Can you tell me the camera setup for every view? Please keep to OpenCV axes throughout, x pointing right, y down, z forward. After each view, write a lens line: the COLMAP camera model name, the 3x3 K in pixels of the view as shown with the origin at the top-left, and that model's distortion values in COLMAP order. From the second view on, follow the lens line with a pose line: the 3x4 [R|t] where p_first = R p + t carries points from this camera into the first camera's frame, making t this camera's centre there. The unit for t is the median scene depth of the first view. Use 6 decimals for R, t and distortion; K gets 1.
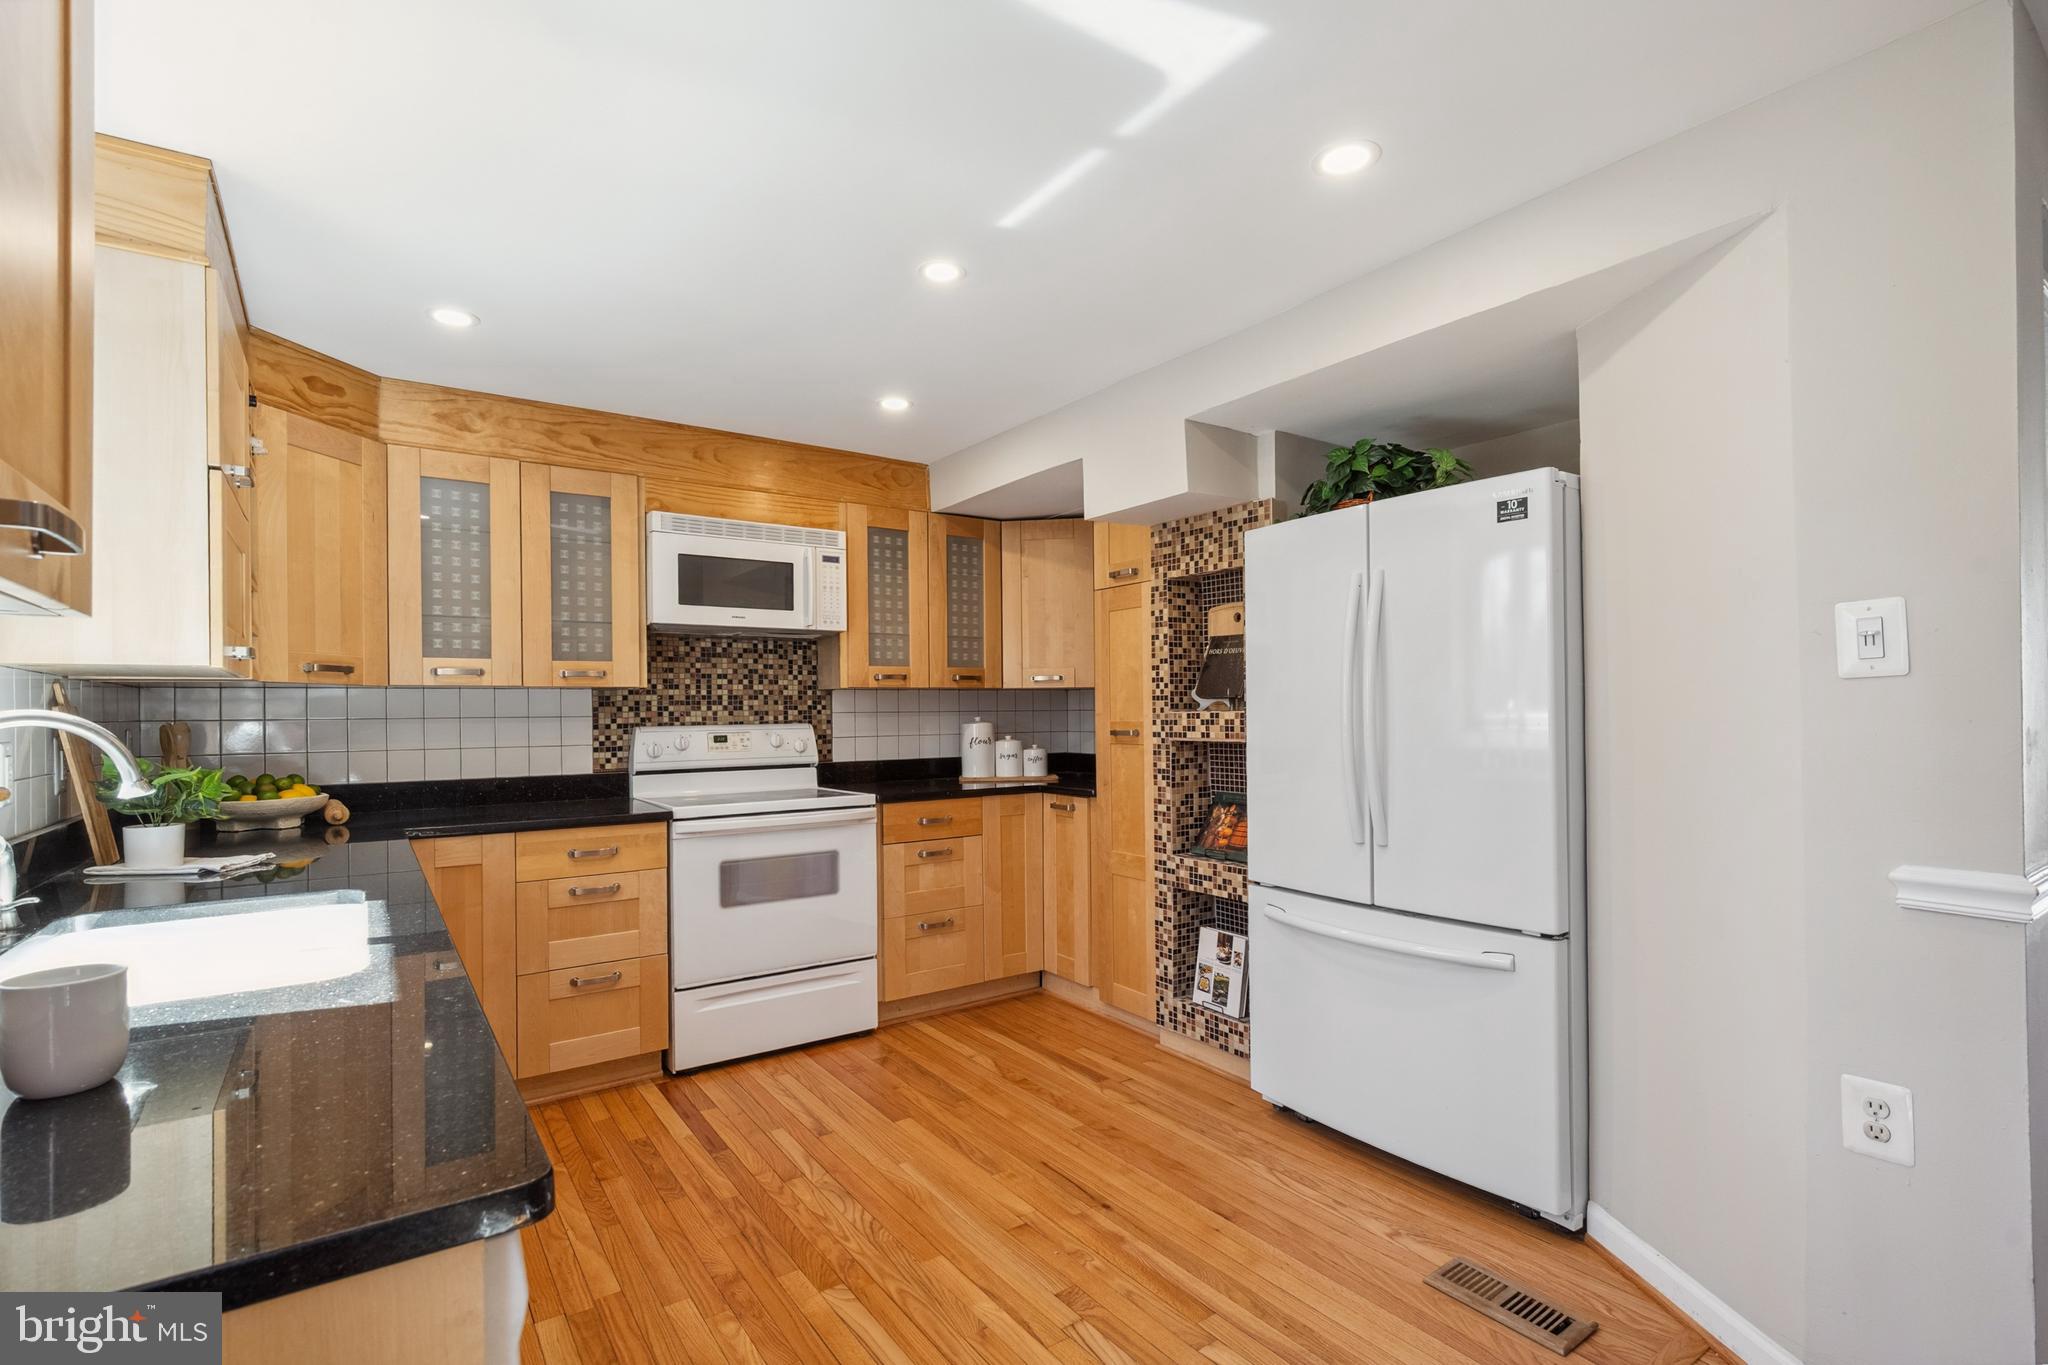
lens RADIAL K [[945.9, 0, 1019.8], [0, 945.9, 711.2], [0, 0, 1]] dist [-0.001143, -0.000307]
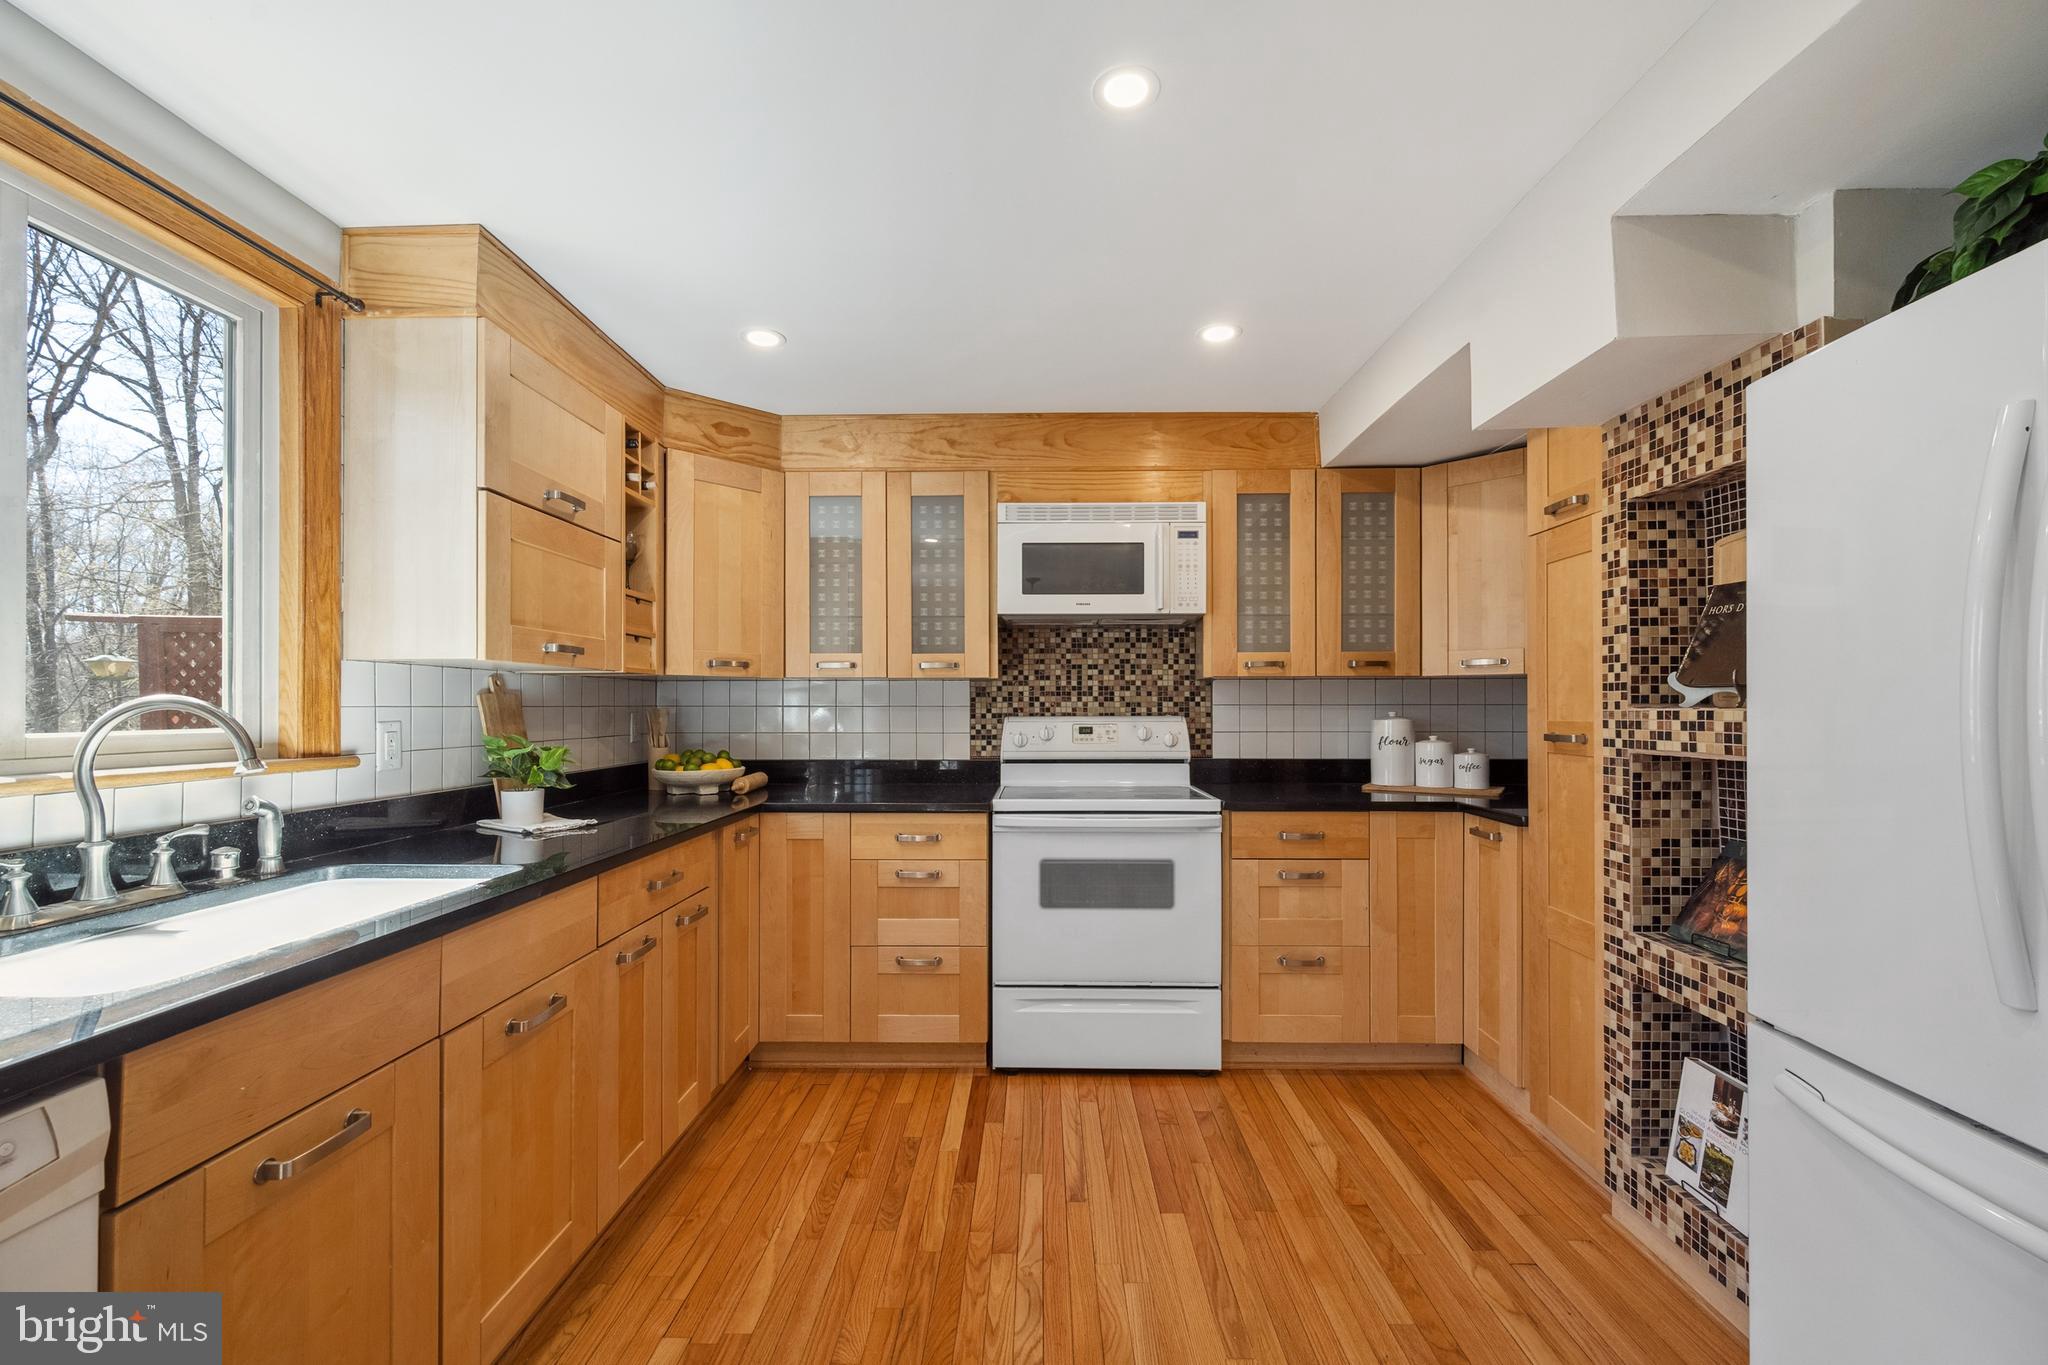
lens RADIAL K [[823.5, 0, 1025.7], [0, 823.5, 704.8], [0, 0, 1]] dist [-0.000806, -0.000316]
pose [[0.809749, 0.009277, -0.586703, 0.153713], [-0.007784, 0.999957, 0.005068, -0.001371], [0.586724, 0.000463, 0.809787, 0.307692]]
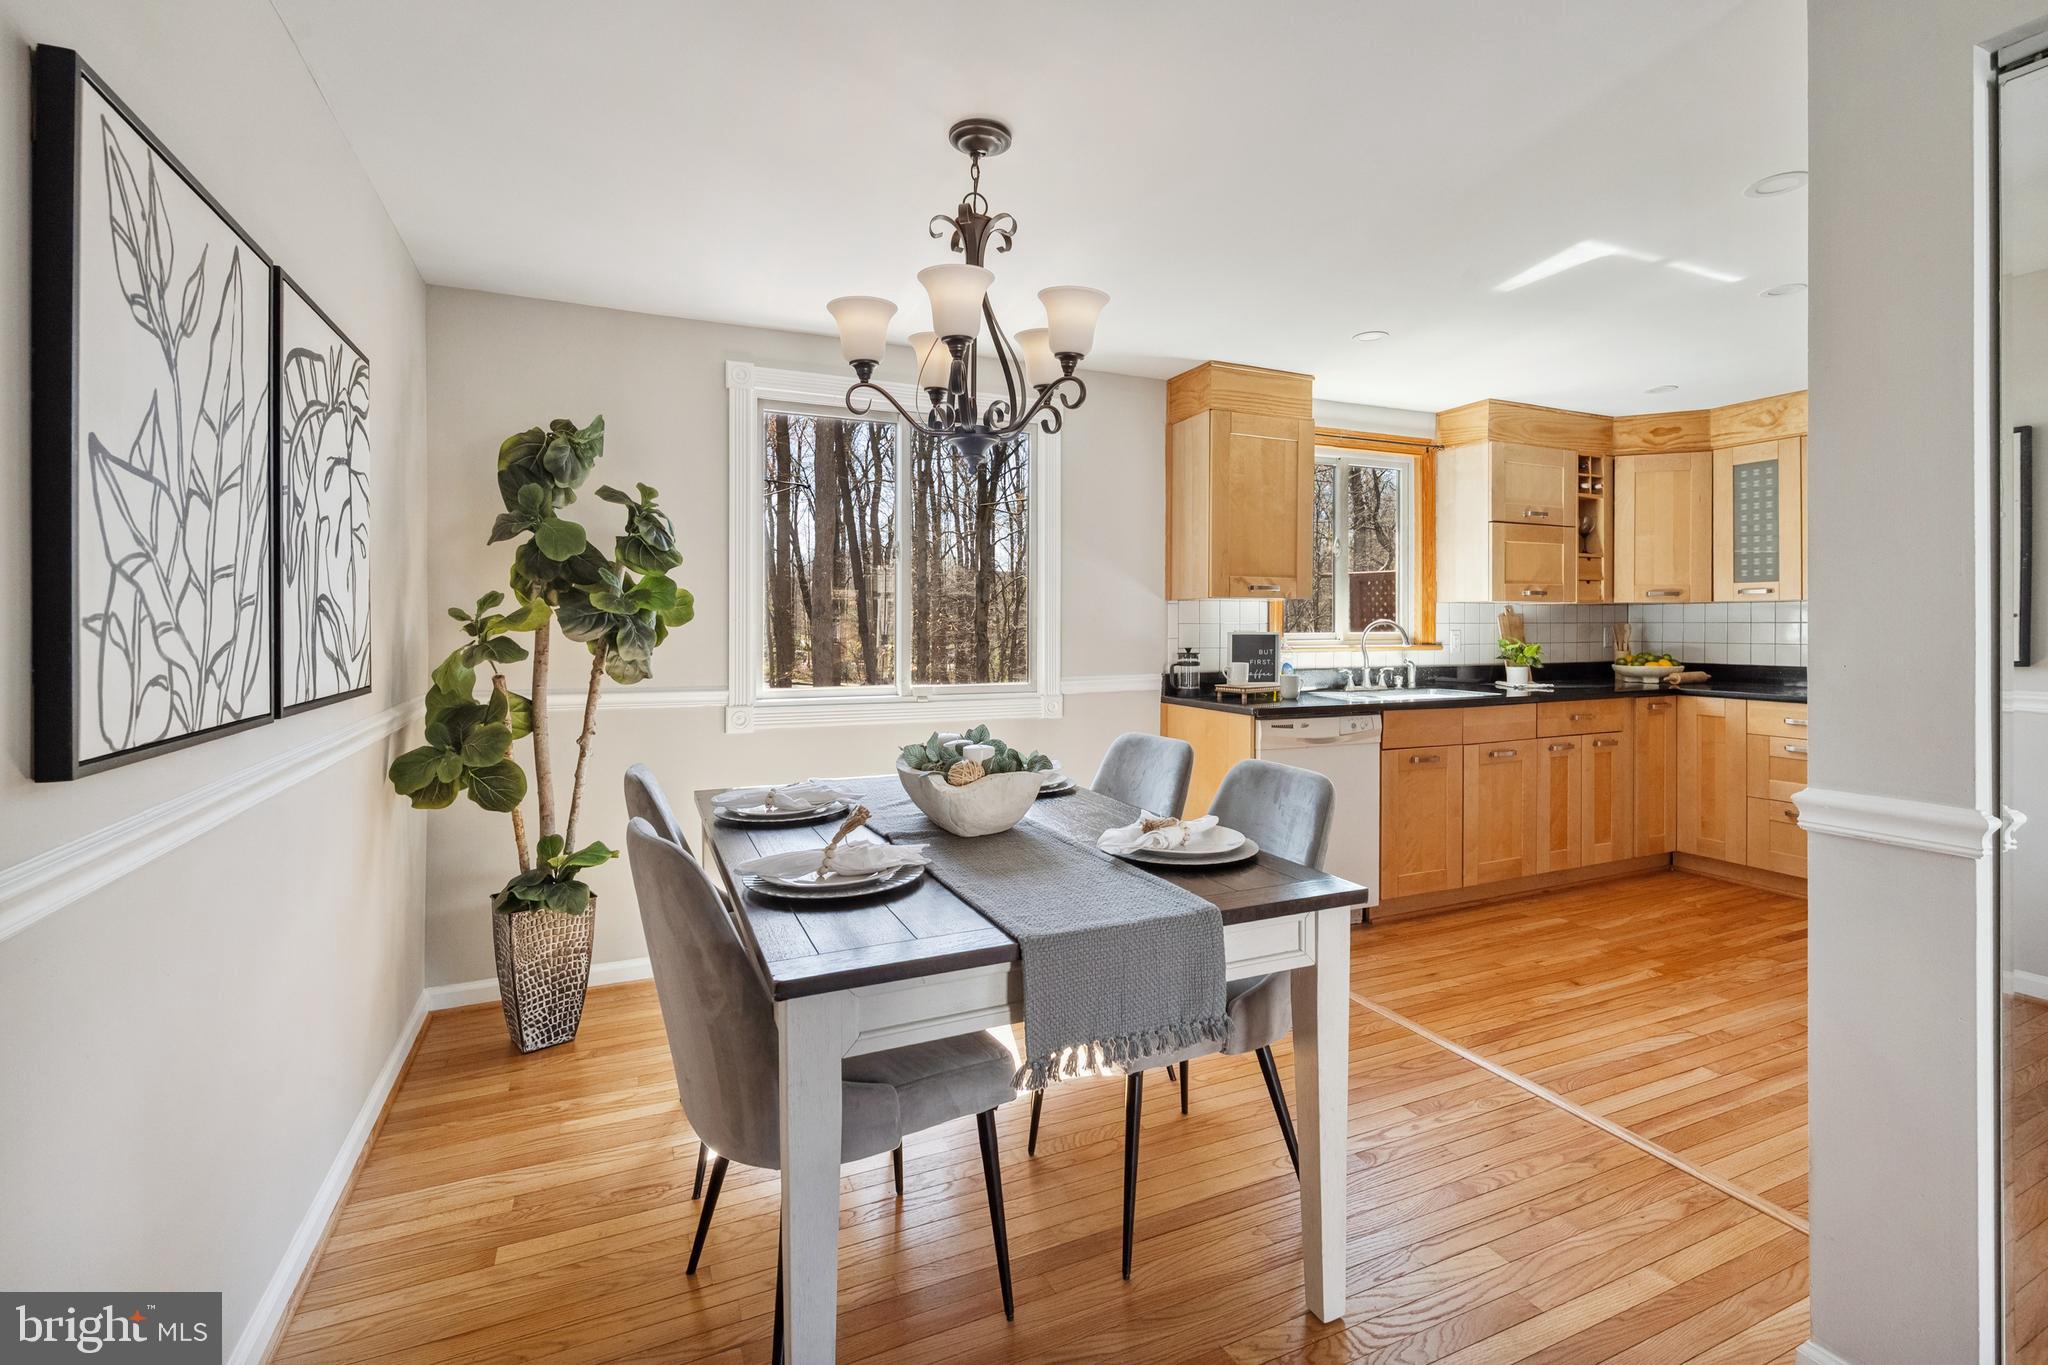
lens RADIAL K [[917.8, 0, 1029.1], [0, 917.8, 624.8], [0, 0, 1]] dist [-0.000146, -0.000164]
pose [[-0.187479, 0.012567, -0.982188, 0.947784], [0.004462, 0.999919, 0.011942, -0.010863], [0.982259, -0.002144, -0.187520, 0.137740]]
